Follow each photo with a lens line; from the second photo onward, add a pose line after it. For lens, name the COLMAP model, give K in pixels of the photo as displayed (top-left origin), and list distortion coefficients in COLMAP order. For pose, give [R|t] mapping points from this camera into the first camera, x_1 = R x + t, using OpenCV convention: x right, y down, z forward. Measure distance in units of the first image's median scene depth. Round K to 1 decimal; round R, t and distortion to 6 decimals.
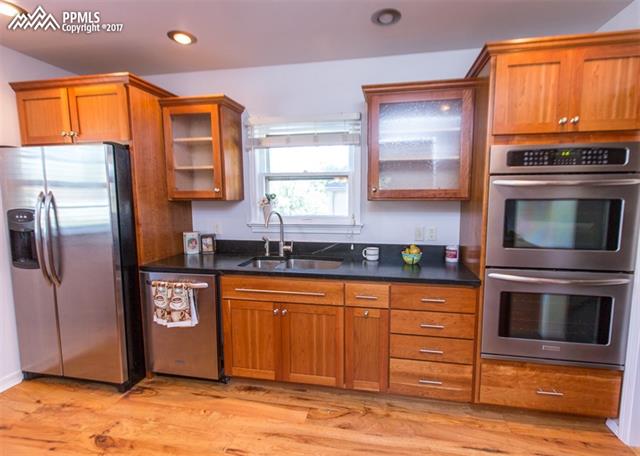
lens RADIAL K [[303.3, 0, 336.5], [0, 303.3, 227.4], [0, 0, 1]] dist [0.003595, 0.000828]
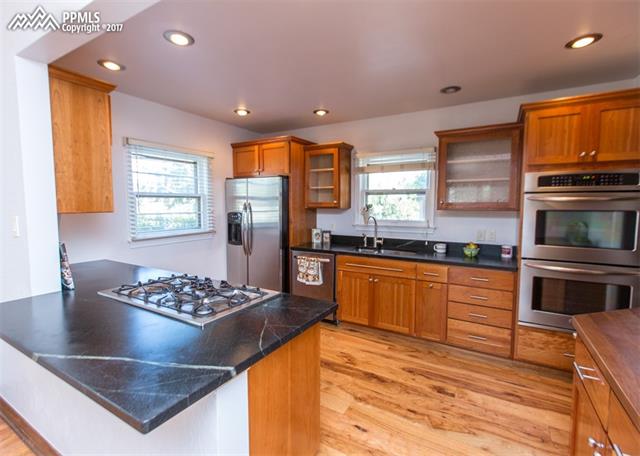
lens RADIAL K [[302.2, 0, 320.0], [0, 302.2, 228.0], [0, 0, 1]] dist [0.001814, -0.000241]
pose [[0.938653, 0.032069, -0.343370, 0.078857], [-0.039730, 0.999093, -0.015299, 0.042058], [0.342568, 0.028002, 0.939076, -0.539324]]
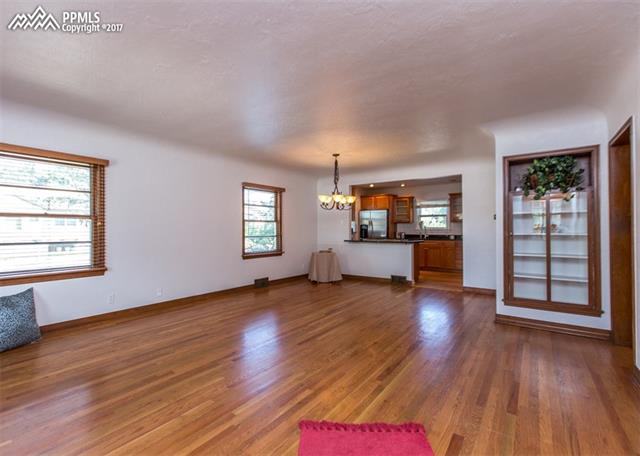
lens RADIAL K [[302.2, 0, 320.0], [0, 302.2, 228.0], [0, 0, 1]] dist [0.001814, -0.000241]
pose [[0.907358, 0.000165, -0.420358, 0.221465], [-0.047989, 0.993503, -0.103197, 0.468295], [0.417609, 0.113809, 0.901471, -3.189322]]
